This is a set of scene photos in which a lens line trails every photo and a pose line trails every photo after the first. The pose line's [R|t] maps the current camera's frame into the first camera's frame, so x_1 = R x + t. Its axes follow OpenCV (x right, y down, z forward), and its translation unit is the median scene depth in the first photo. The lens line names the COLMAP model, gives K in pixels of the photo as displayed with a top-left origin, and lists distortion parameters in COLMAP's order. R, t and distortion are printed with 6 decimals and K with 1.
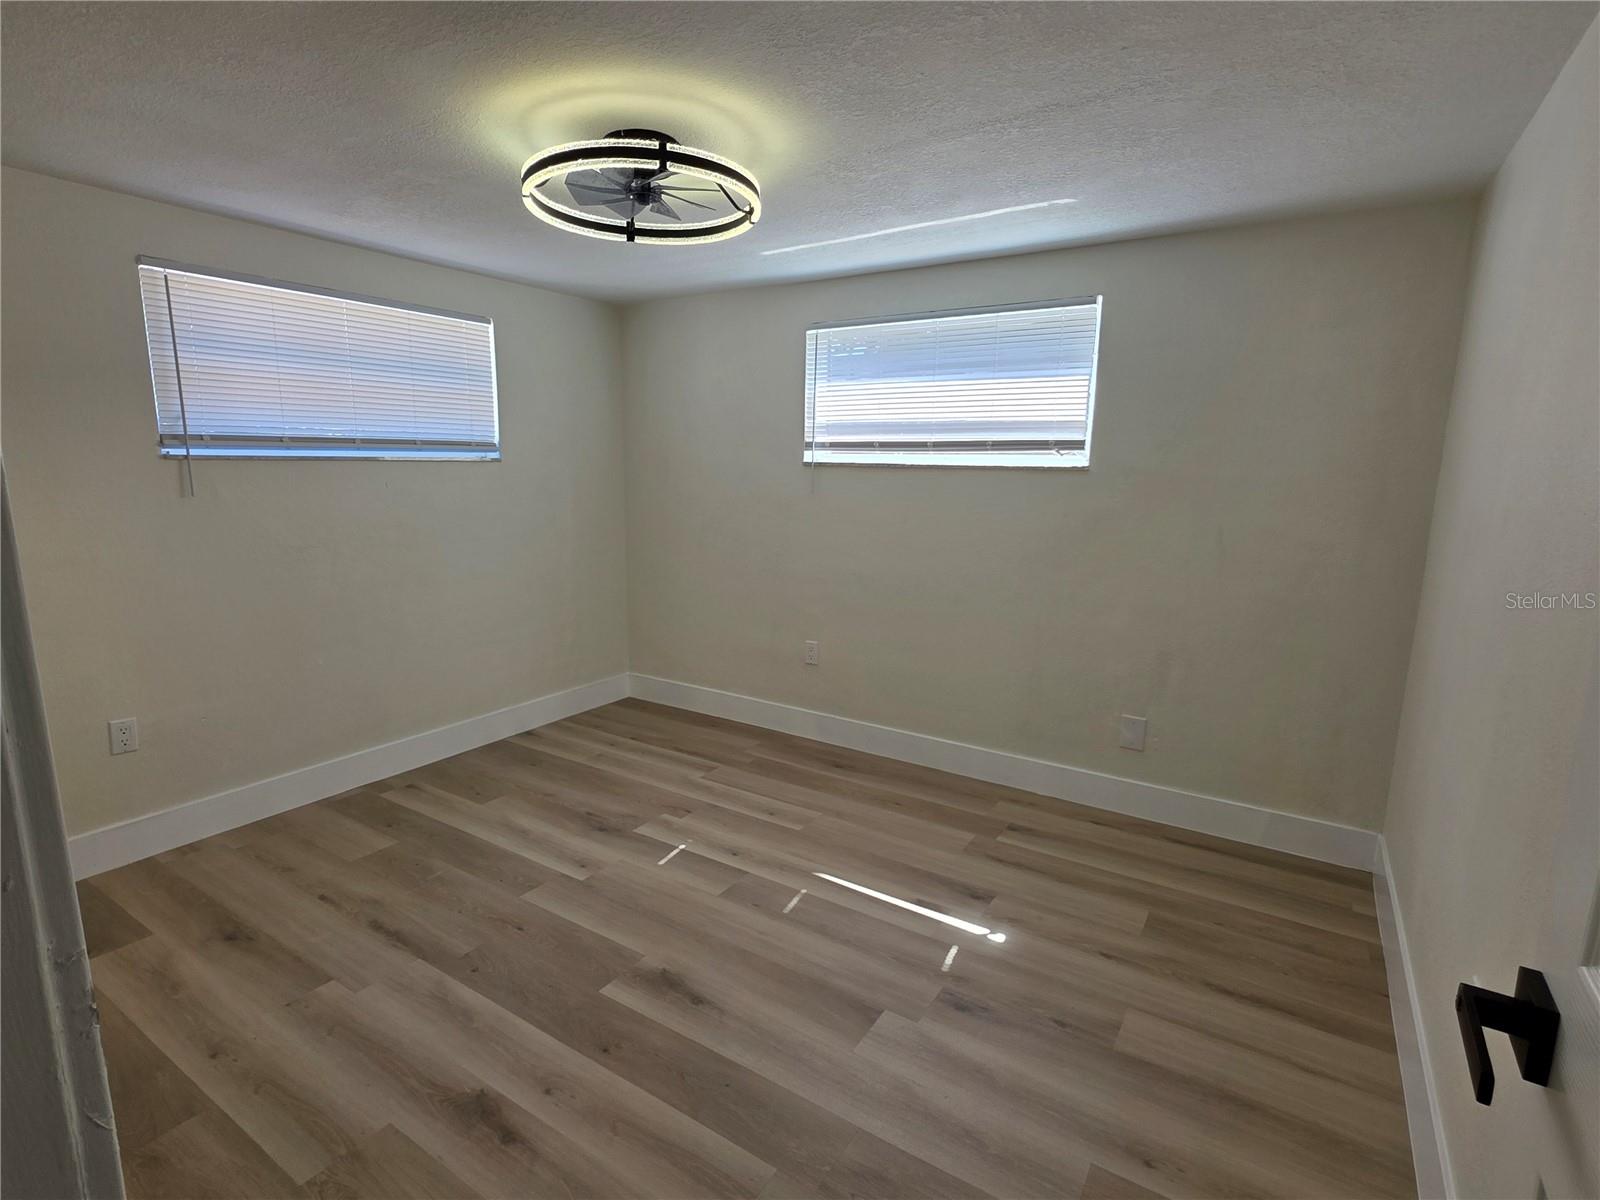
lens RADIAL K [[785.6, 0, 801.3], [0, 785.6, 603.8], [0, 0, 1]] dist [0.001312, -0.000363]
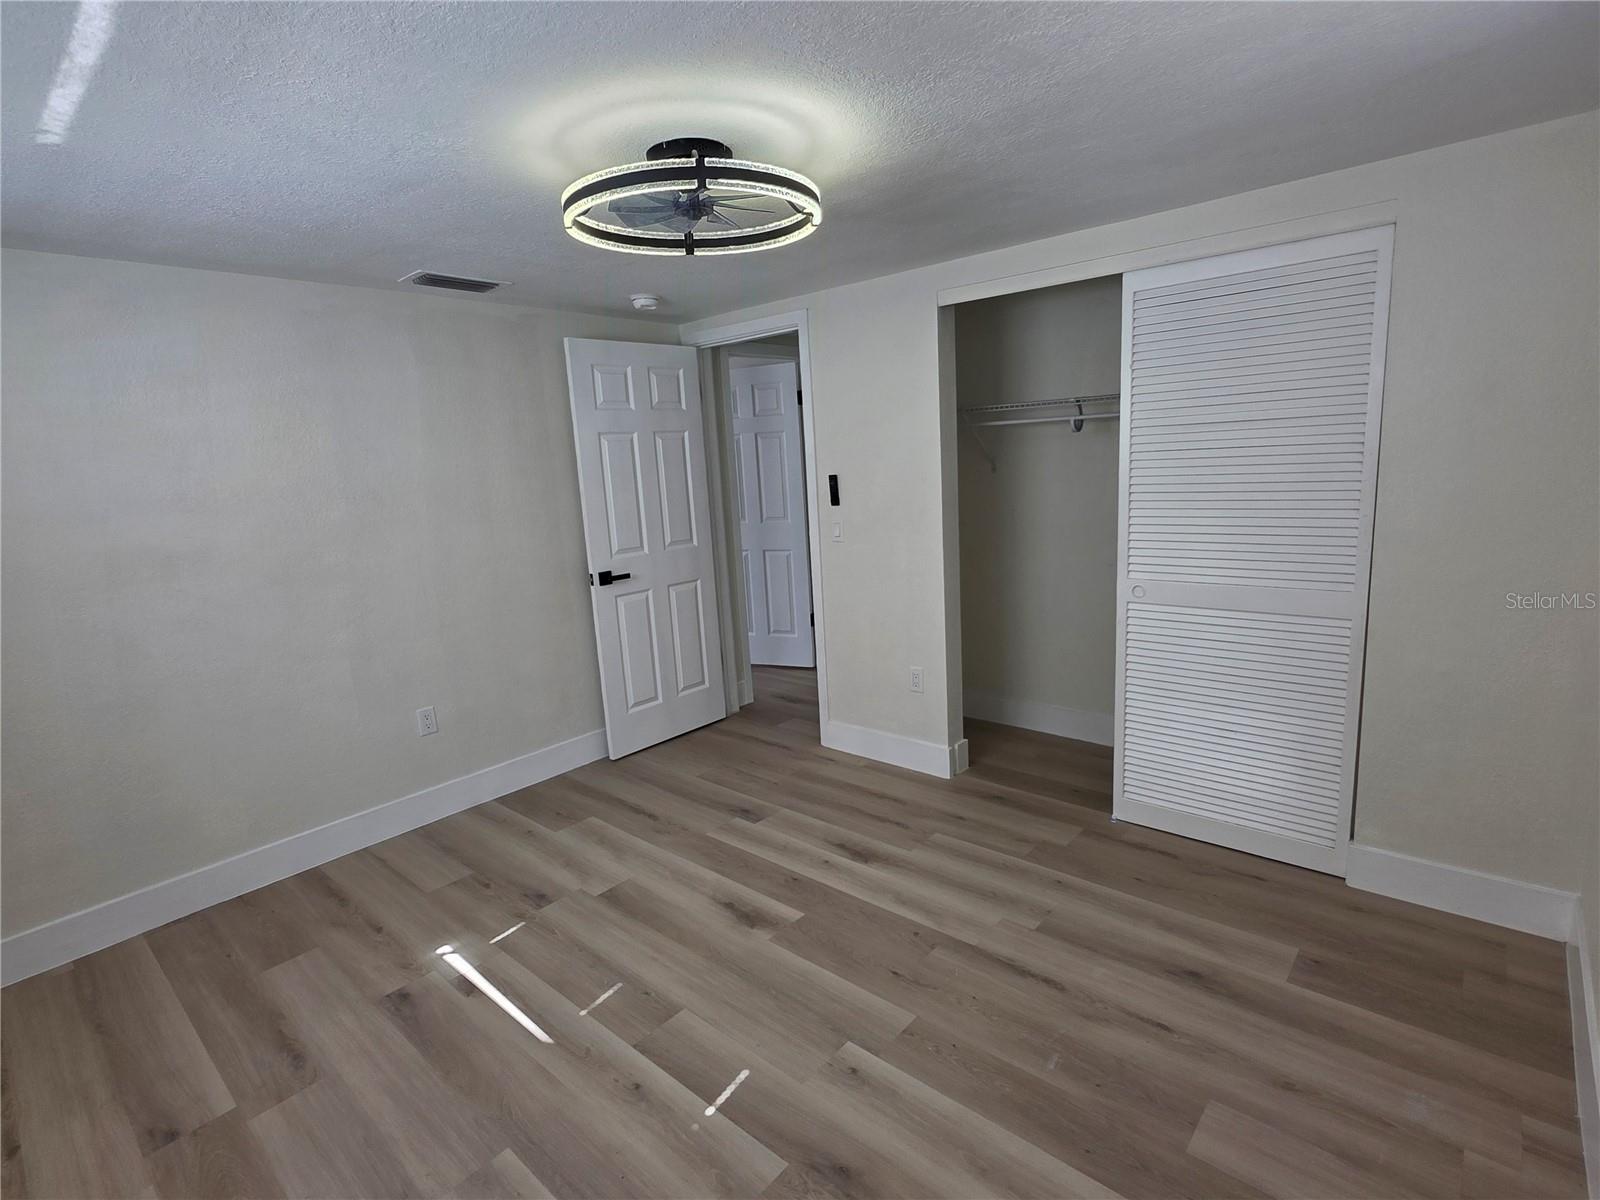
lens RADIAL K [[785.6, 0, 801.3], [0, 785.6, 603.8], [0, 0, 1]] dist [0.001312, -0.000363]
pose [[-0.986784, 0.013004, 0.161519, -0.412348], [0.071031, 0.930620, 0.359029, -0.365888], [-0.145644, 0.365757, -0.919244, 1.765674]]
